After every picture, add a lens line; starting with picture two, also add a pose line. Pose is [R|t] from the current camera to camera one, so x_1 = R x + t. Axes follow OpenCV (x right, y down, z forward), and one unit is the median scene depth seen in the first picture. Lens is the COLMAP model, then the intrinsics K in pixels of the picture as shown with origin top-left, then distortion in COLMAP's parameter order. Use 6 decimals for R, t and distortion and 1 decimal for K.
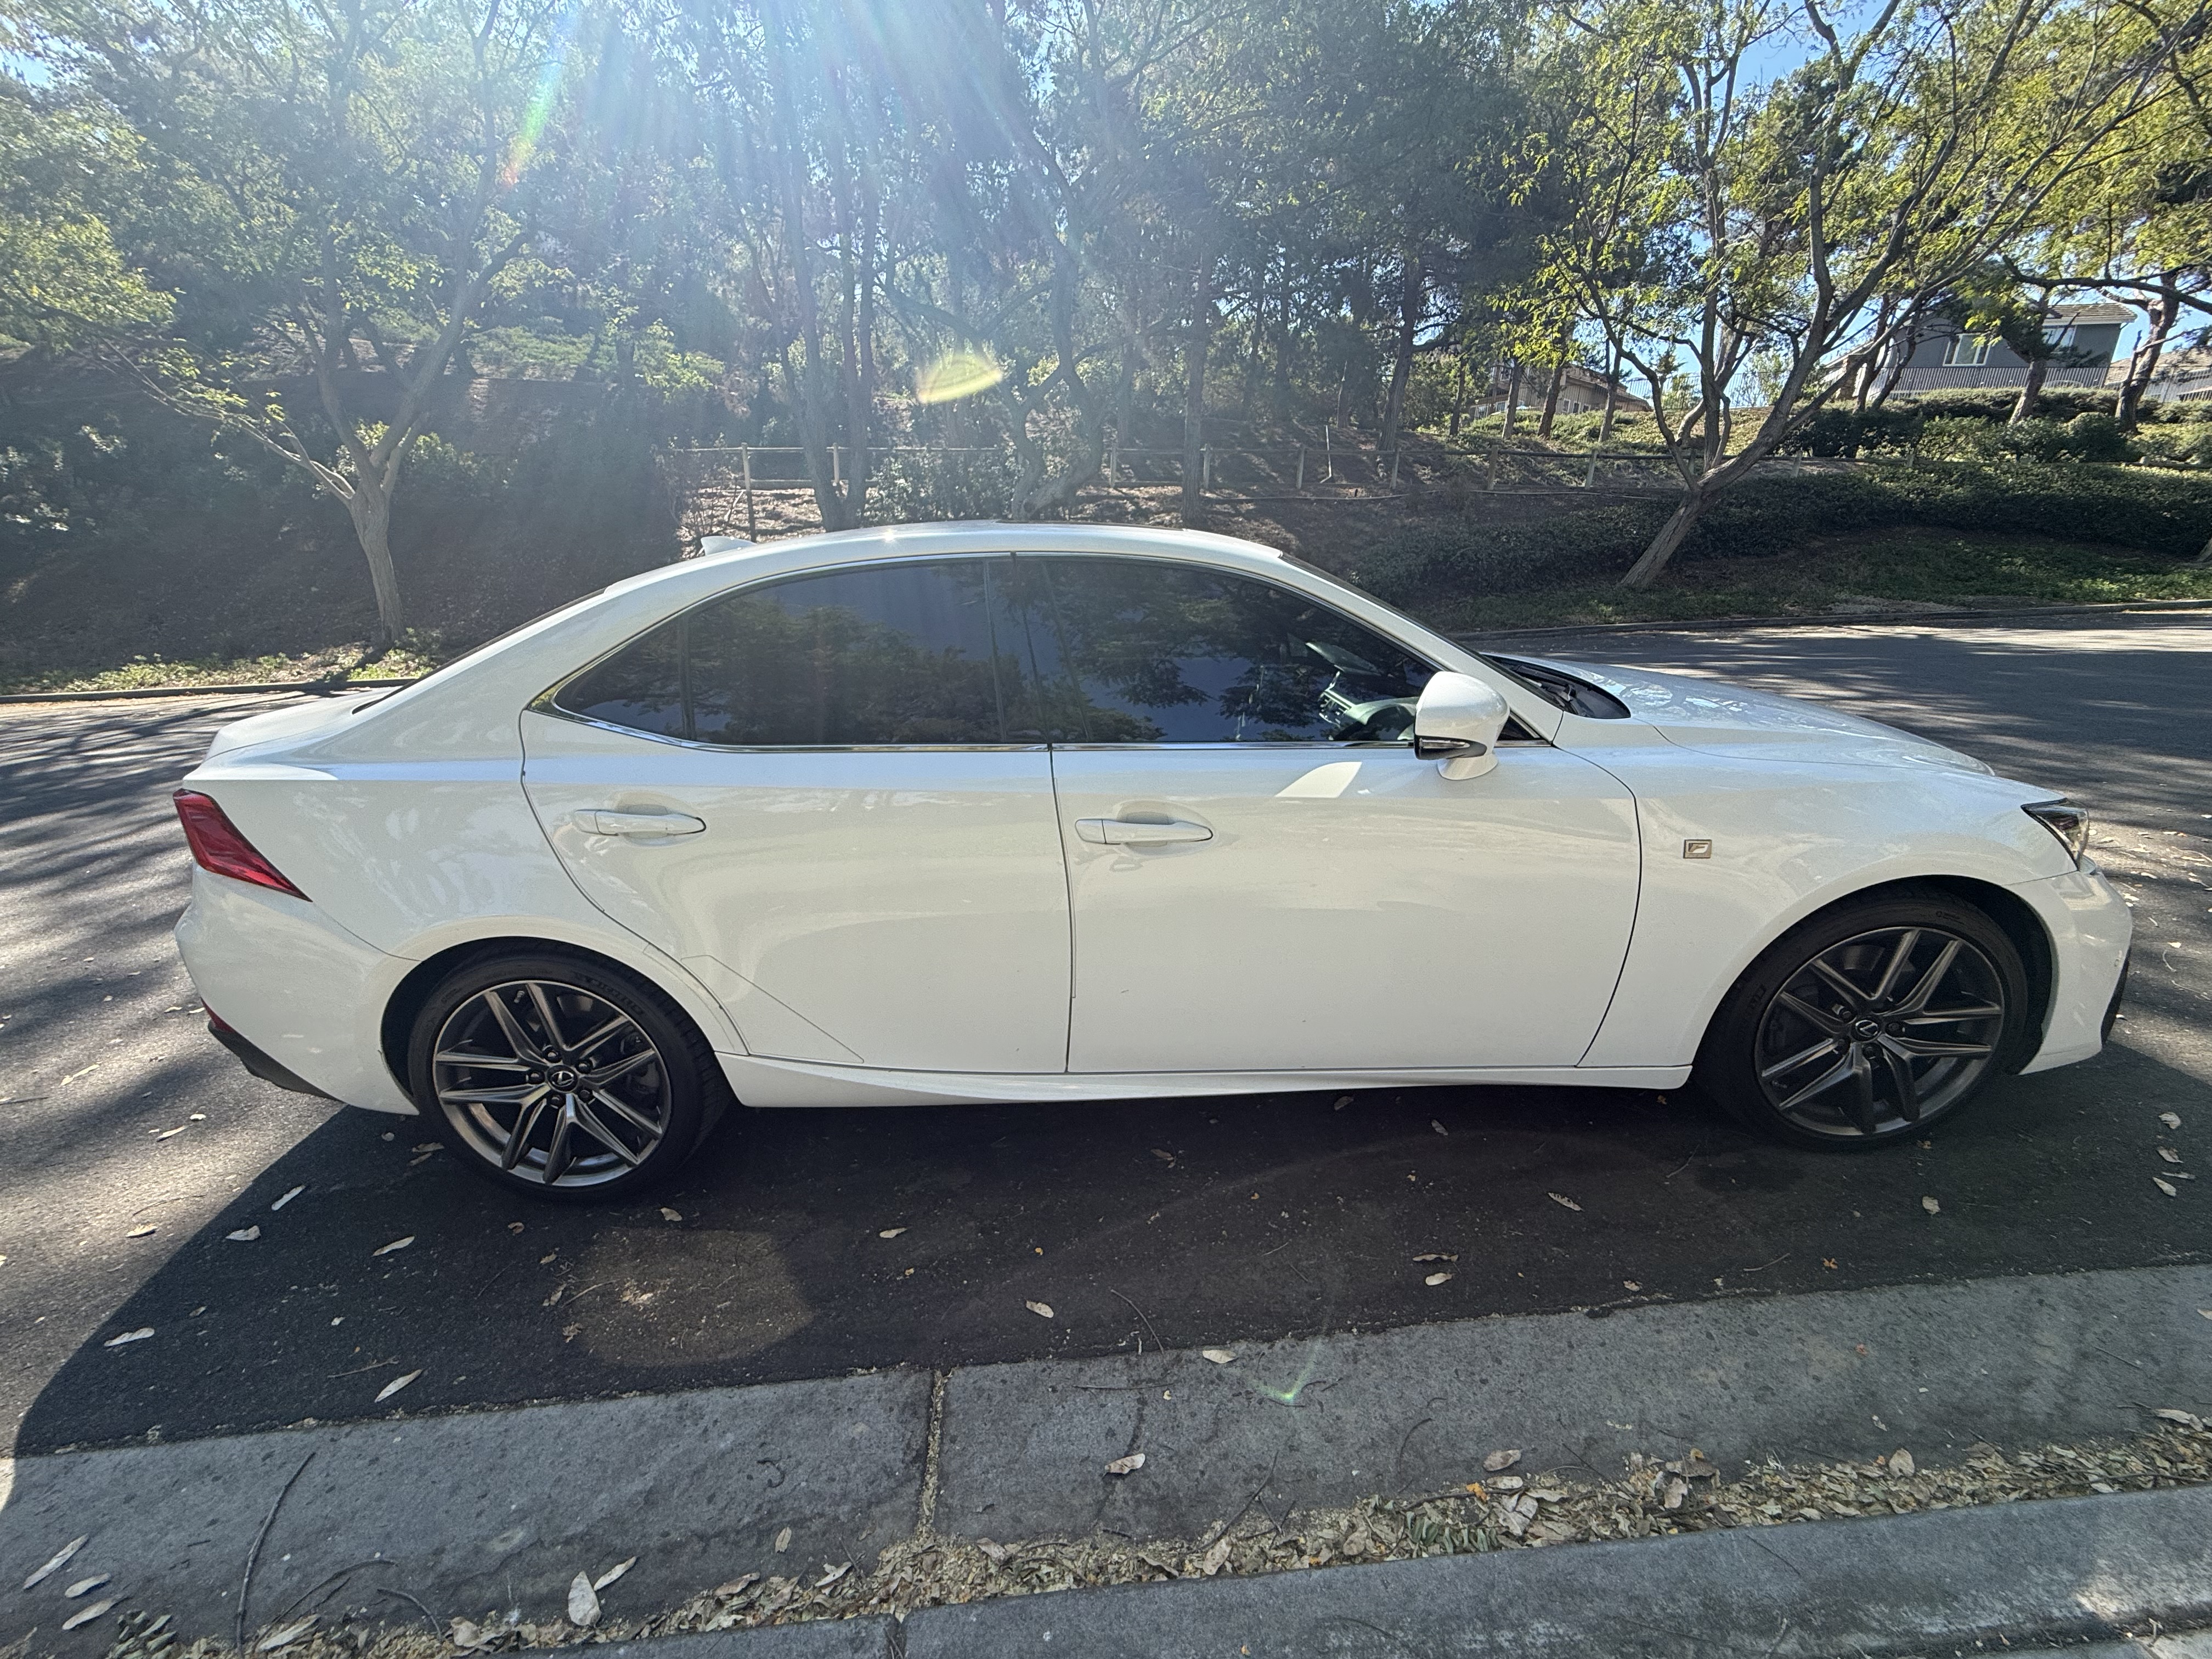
lens RADIAL K [[884.5, 0, 1106.2], [0, 884.5, 829.2], [0, 0, 1]] dist [0.000005, 0.000066]
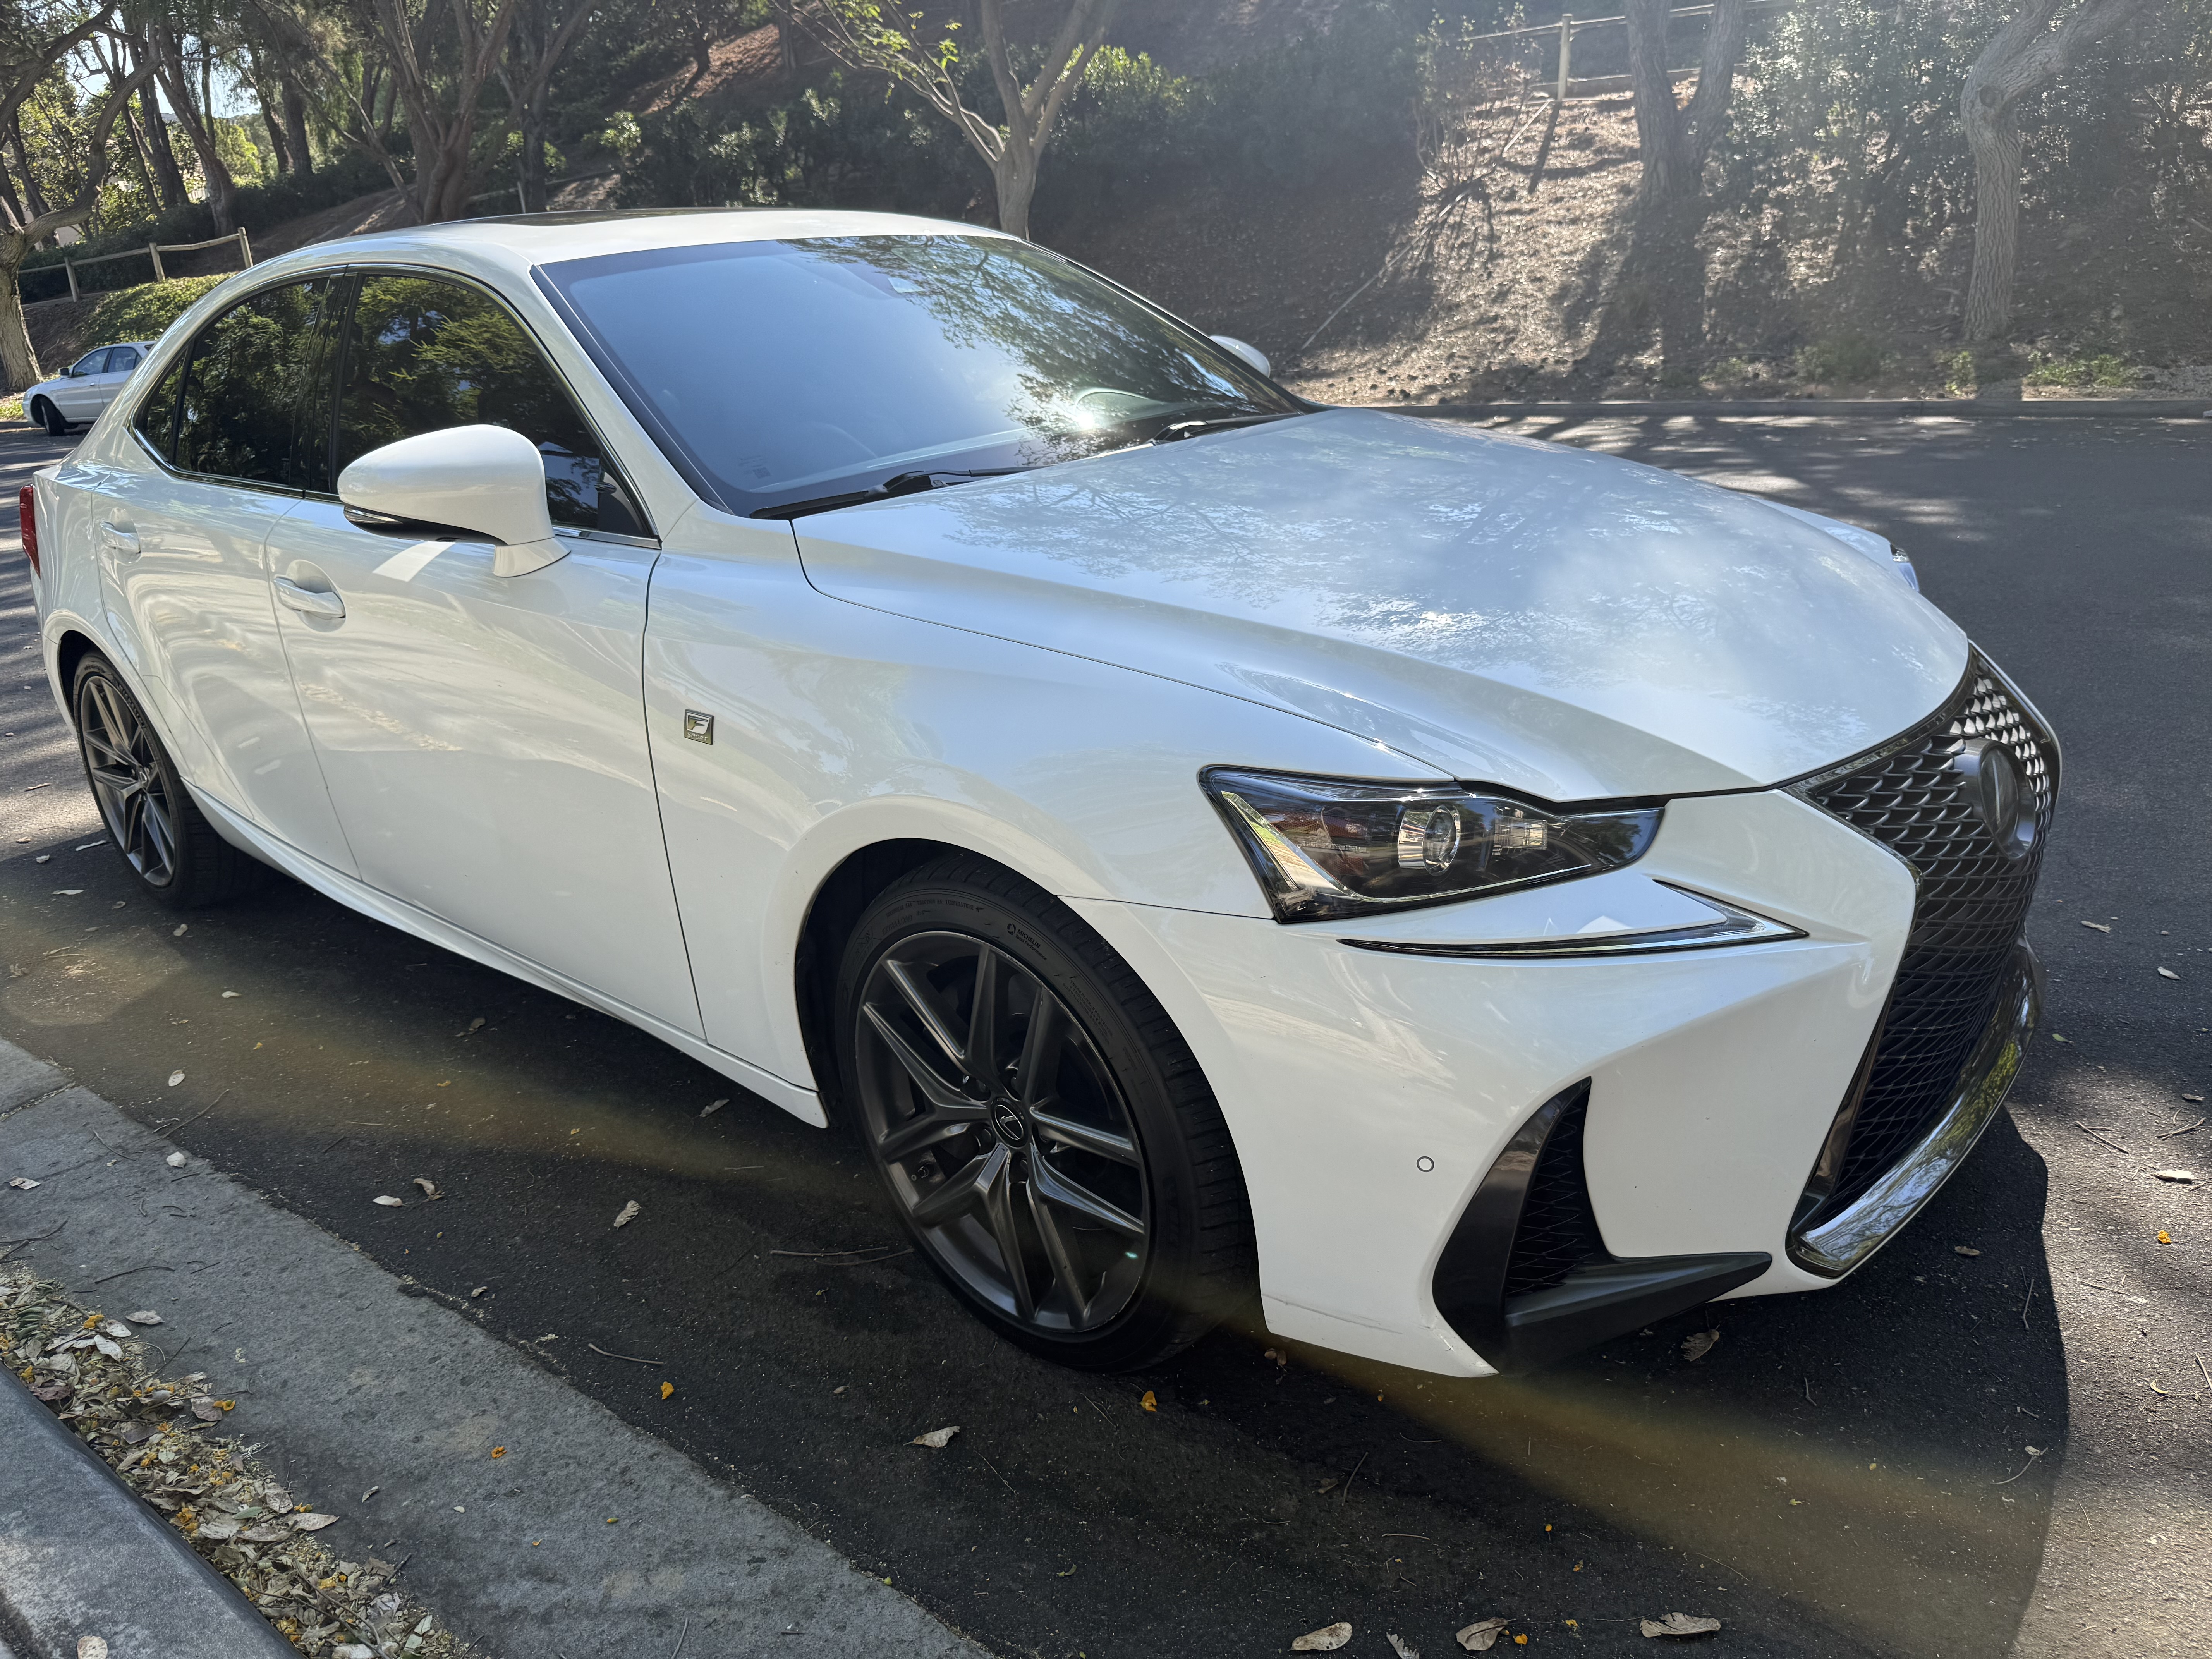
lens RADIAL K [[1593.3, 0, 1100.1], [0, 1593.3, 838.3], [0, 0, 1]] dist [0.021897, -0.031777]
pose [[0.744781, 0.207150, -0.634343, 1.732317], [-0.158452, 0.978308, 0.133437, -0.100201], [0.648224, 0.001132, 0.761449, 0.335793]]
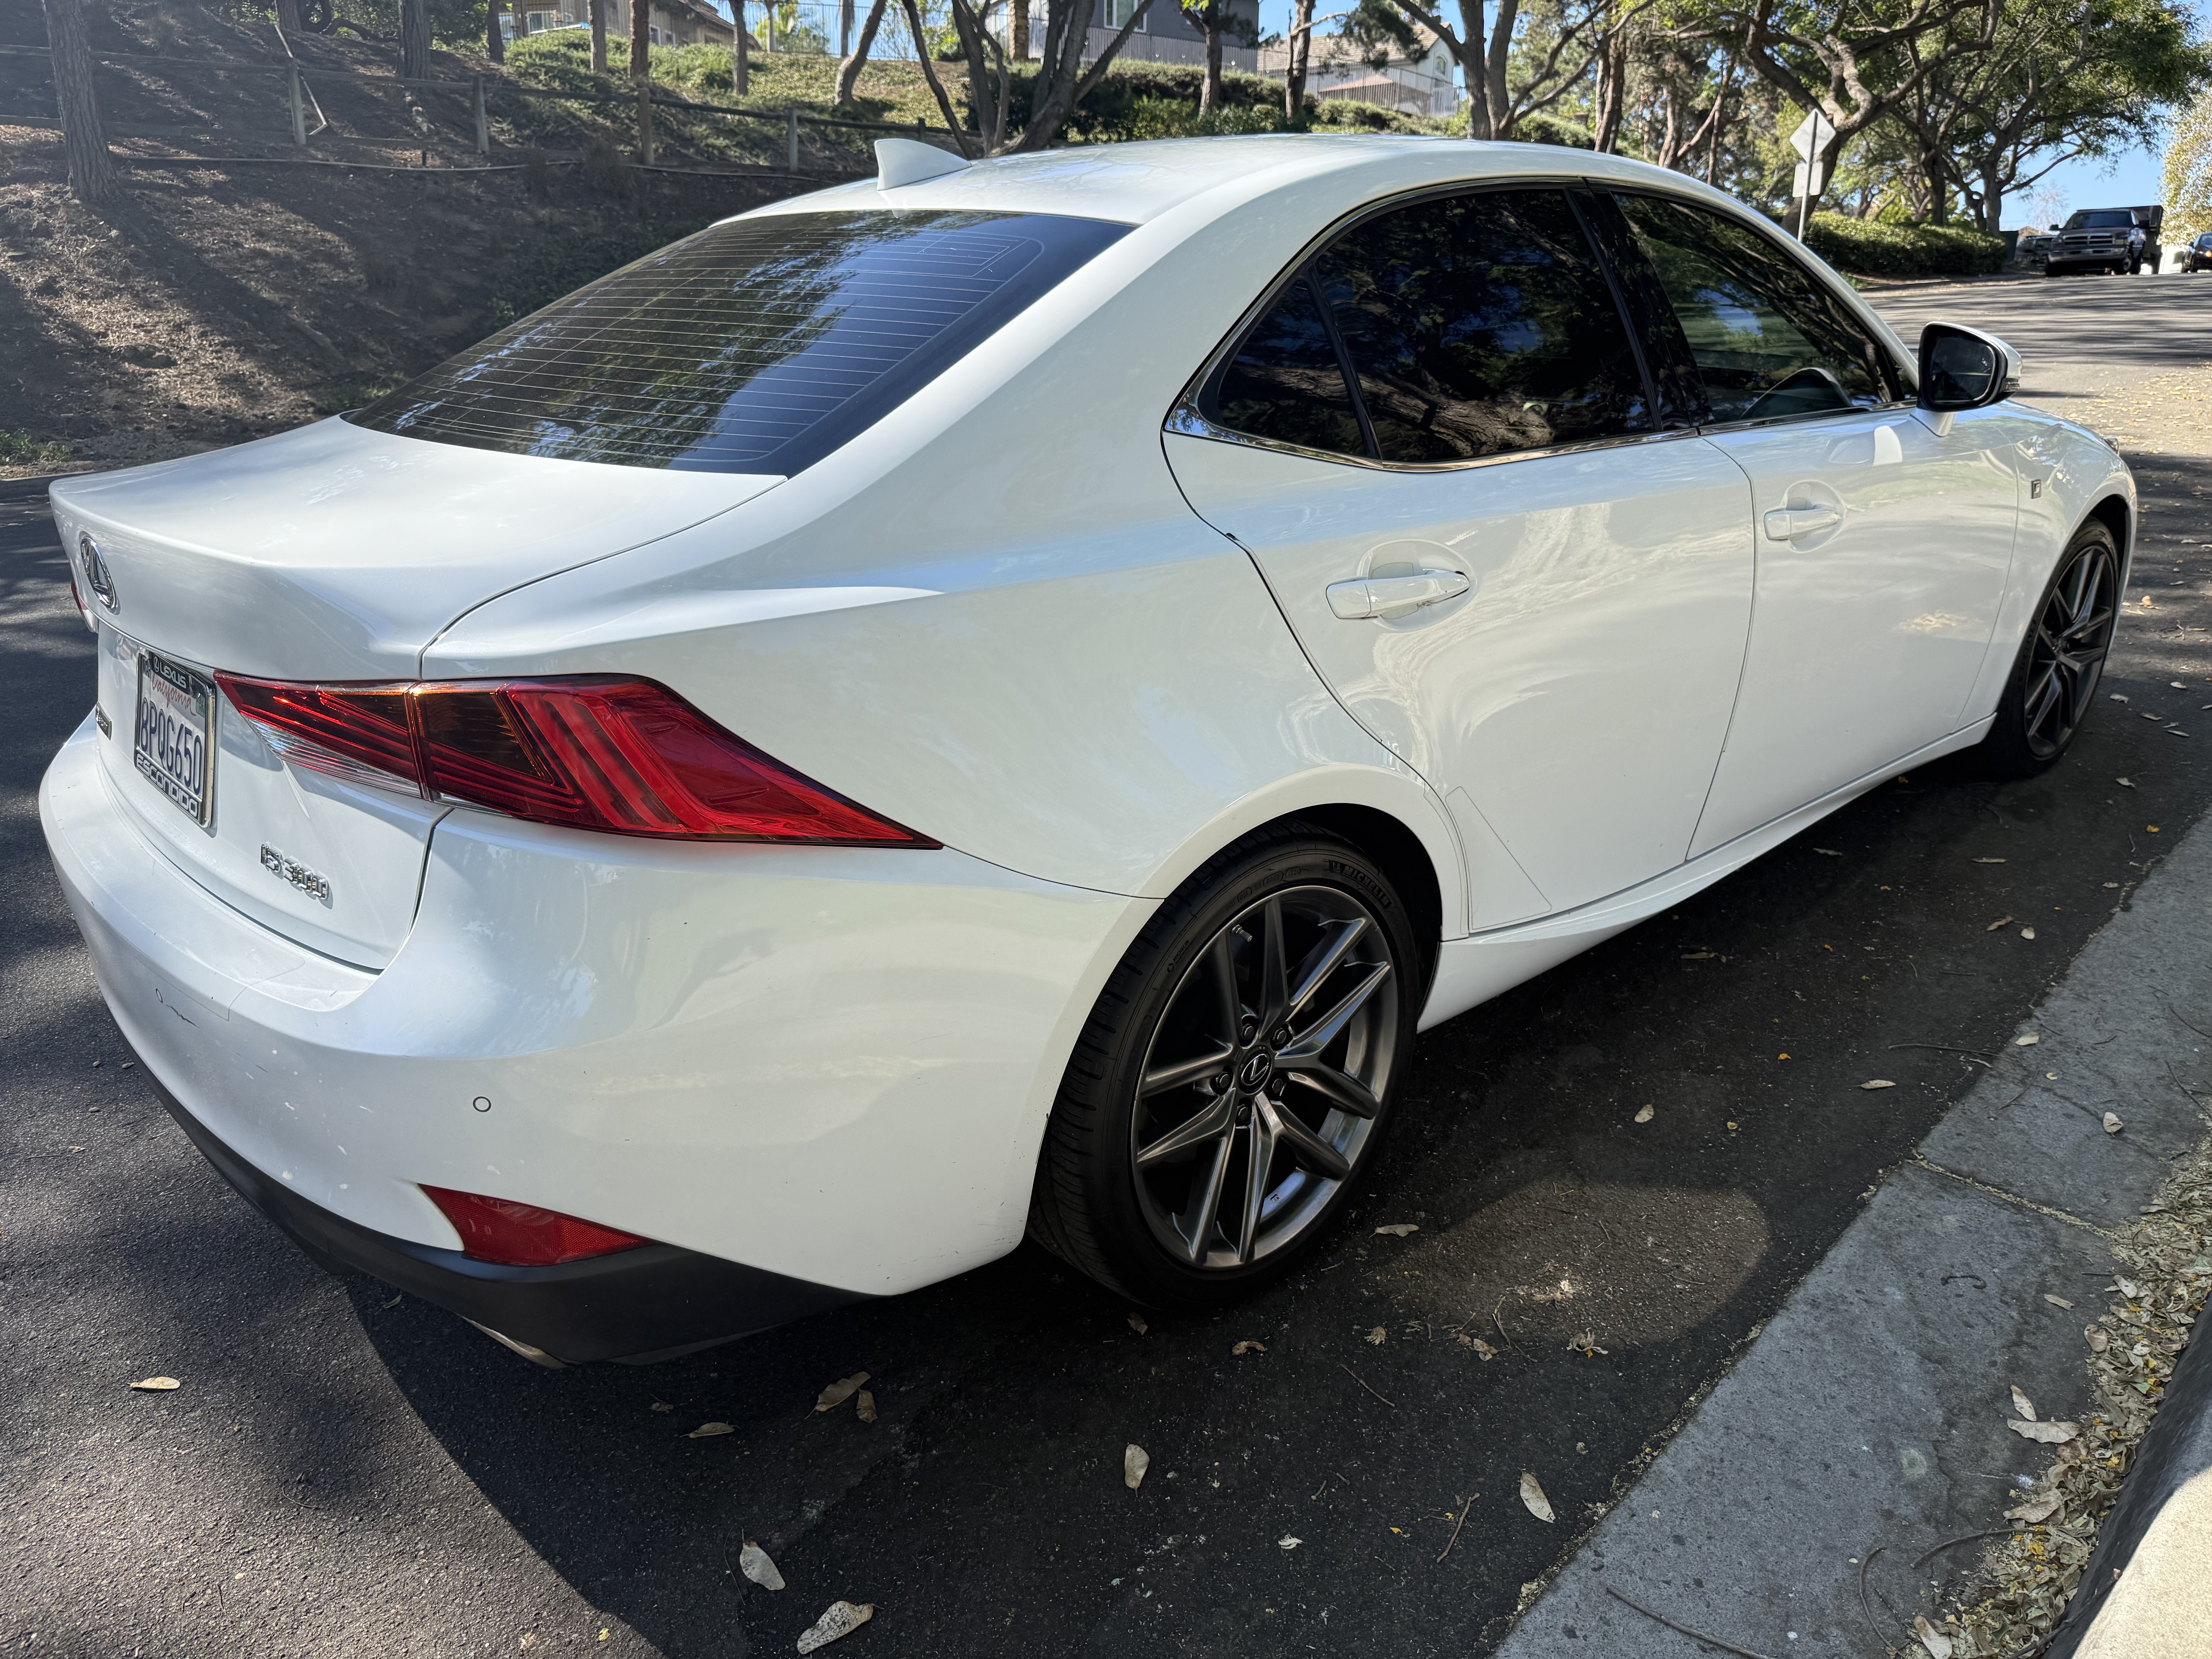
lens RADIAL K [[1593.3, 0, 1101.9], [0, 1593.3, 826.8], [0, 0, 1]] dist [0.021897, -0.031777]
pose [[0.733591, -0.218335, 0.643563, -1.572434], [0.202702, 0.974178, 0.099442, 0.000220], [-0.648657, 0.057502, 0.758905, 0.310549]]
